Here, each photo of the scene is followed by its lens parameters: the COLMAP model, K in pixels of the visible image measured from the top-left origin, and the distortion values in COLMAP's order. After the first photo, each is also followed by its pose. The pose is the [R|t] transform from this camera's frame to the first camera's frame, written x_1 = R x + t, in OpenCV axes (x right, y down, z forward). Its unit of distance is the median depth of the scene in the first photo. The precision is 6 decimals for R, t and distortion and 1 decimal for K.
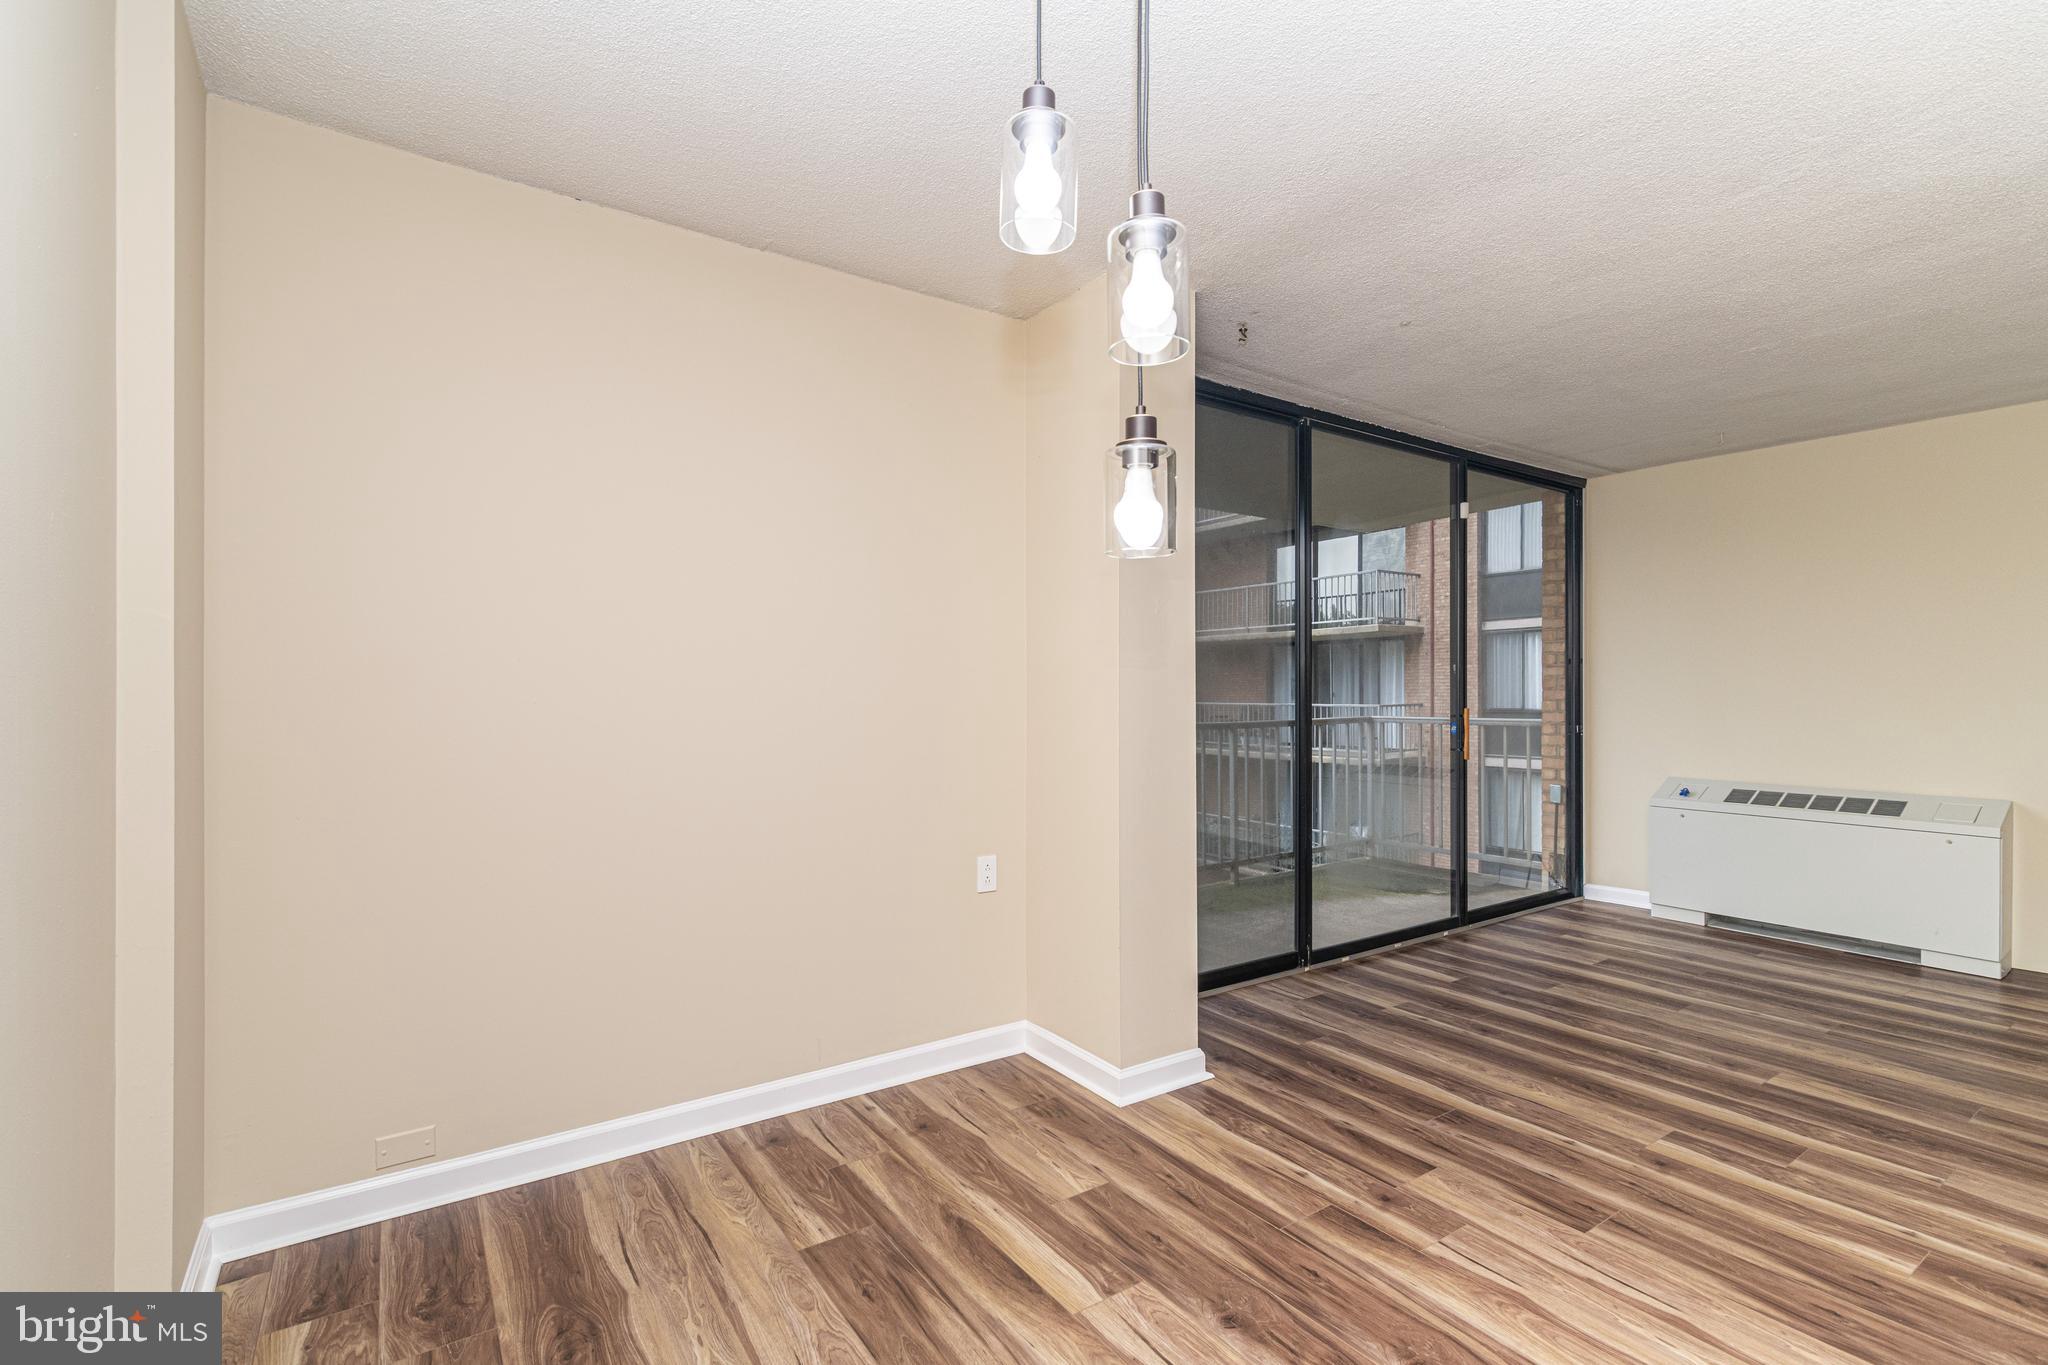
lens RADIAL K [[922.3, 0, 1027.4], [0, 922.3, 682.7], [0, 0, 1]] dist [0.007302, -0.000698]
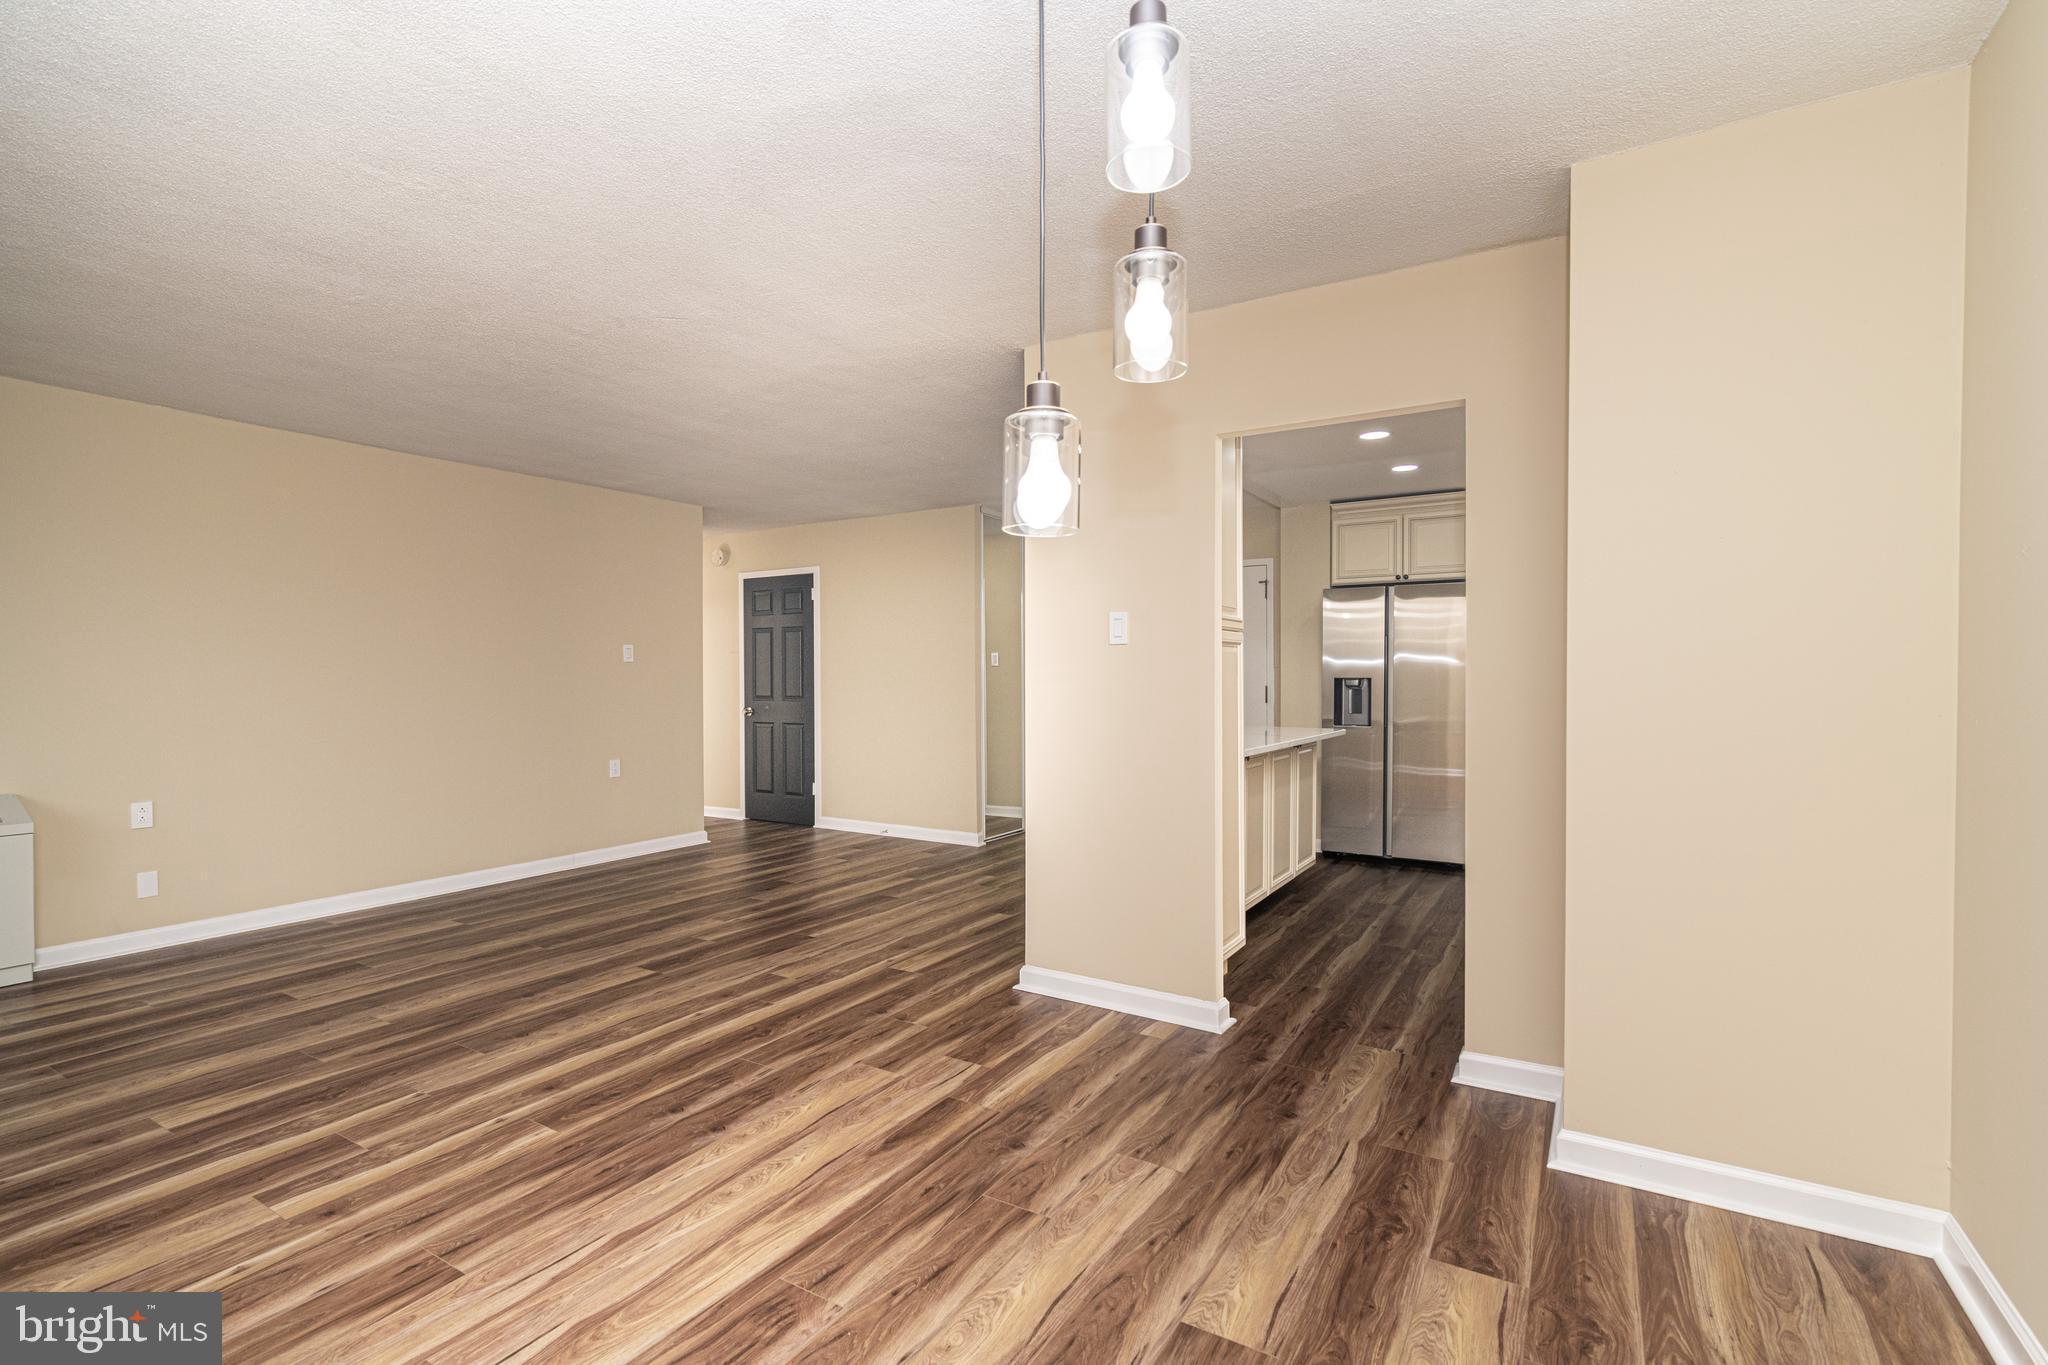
lens RADIAL K [[930.3, 0, 1027.5], [0, 930.3, 686.5], [0, 0, 1]] dist [0.003172, -0.000040]
pose [[-0.407845, -0.008211, 0.913014, -0.353836], [-0.009335, 0.999945, 0.004823, 0.005640], [-0.913004, -0.006556, -0.407899, 0.679584]]
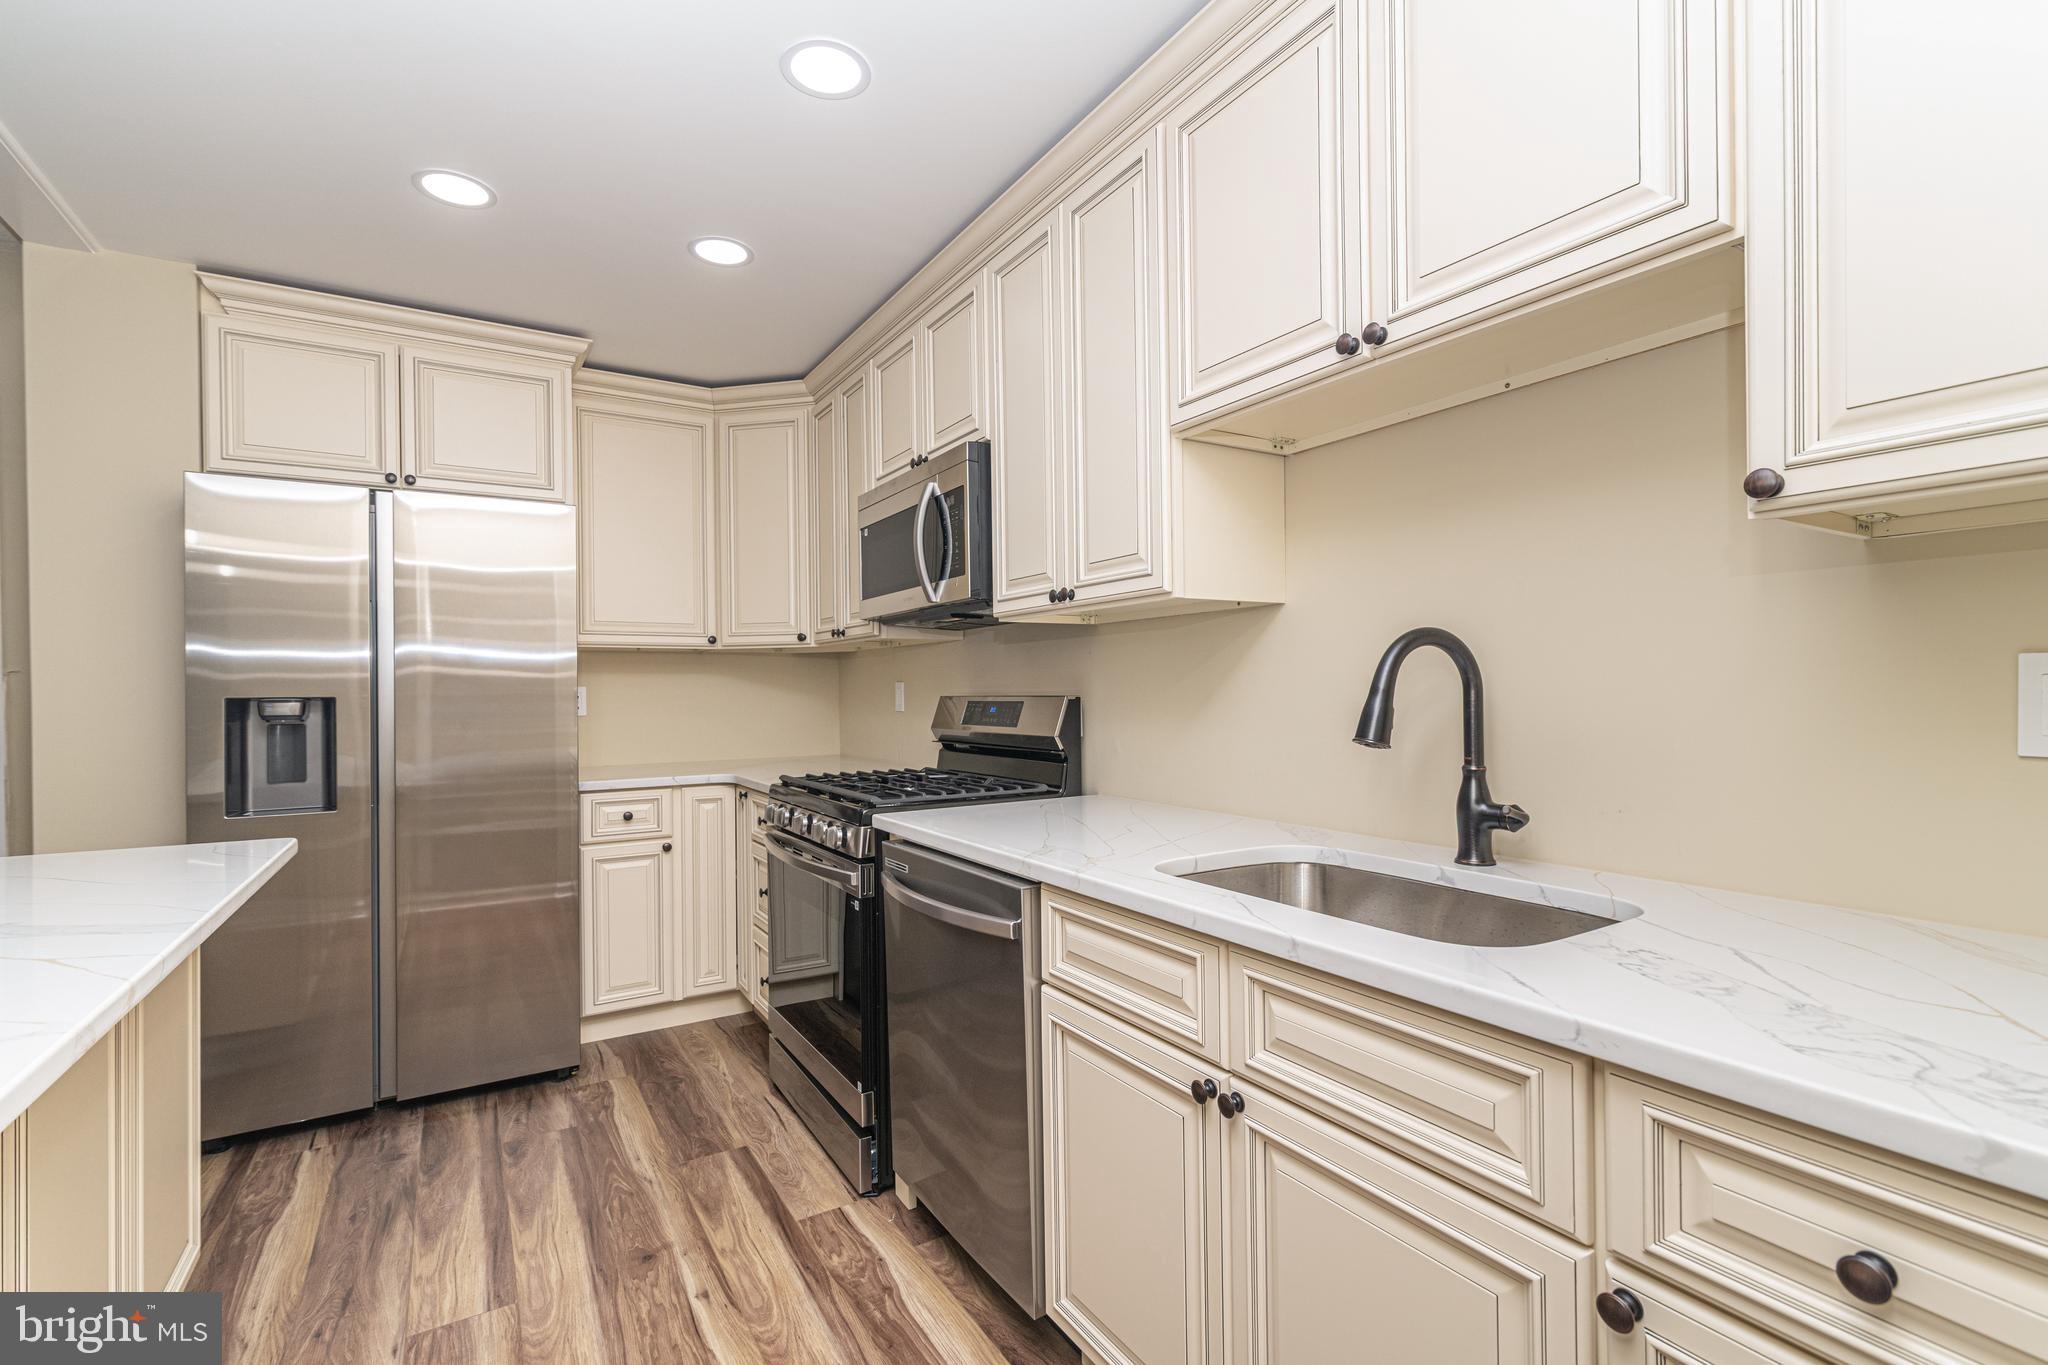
lens RADIAL K [[925.1, 0, 1025.0], [0, 925.1, 690.1], [0, 0, 1]] dist [0.000772, 0.000318]
pose [[-0.998789, 0.009380, 0.048291, 0.602083], [0.008742, 0.999872, -0.013398, 0.001309], [-0.048411, -0.012959, -0.998743, -0.078924]]
